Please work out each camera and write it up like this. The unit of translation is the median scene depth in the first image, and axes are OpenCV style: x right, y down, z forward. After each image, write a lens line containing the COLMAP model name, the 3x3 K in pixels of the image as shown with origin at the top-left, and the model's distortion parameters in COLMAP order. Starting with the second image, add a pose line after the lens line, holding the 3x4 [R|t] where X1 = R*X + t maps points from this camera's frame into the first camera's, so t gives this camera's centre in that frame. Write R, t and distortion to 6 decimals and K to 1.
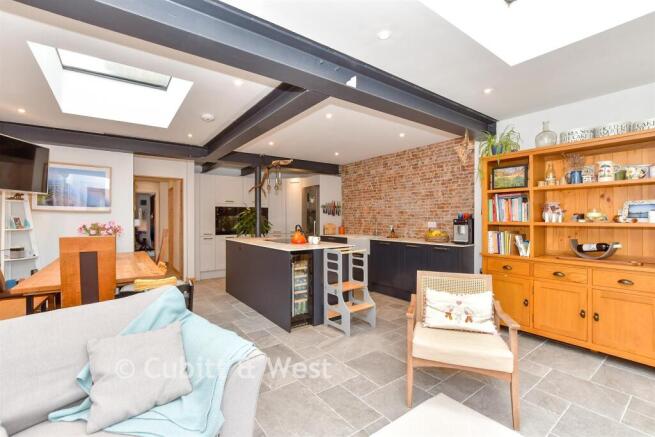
lens RADIAL K [[287.1, 0, 321.2], [0, 287.1, 219.1], [0, 0, 1]] dist [-0.000132, -0.000017]
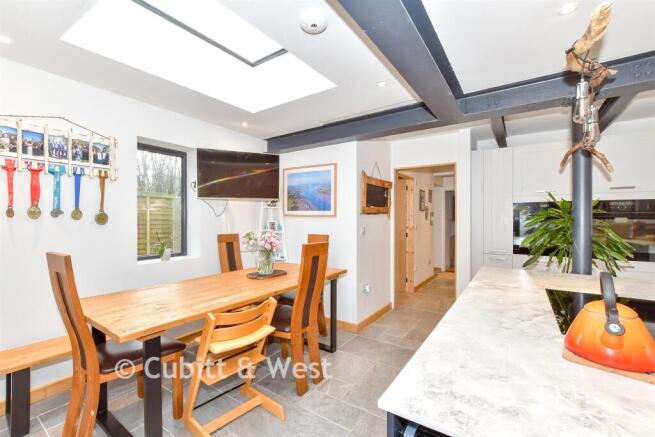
lens RADIAL K [[287.1, 0, 321.2], [0, 287.1, 219.1], [0, 0, 1]] dist [-0.000132, -0.000017]
pose [[0.324856, 0.000762, -0.945763, 0.064445], [-0.007558, 0.999970, -0.001790, -0.014994], [0.945733, 0.007730, 0.324852, 0.769973]]
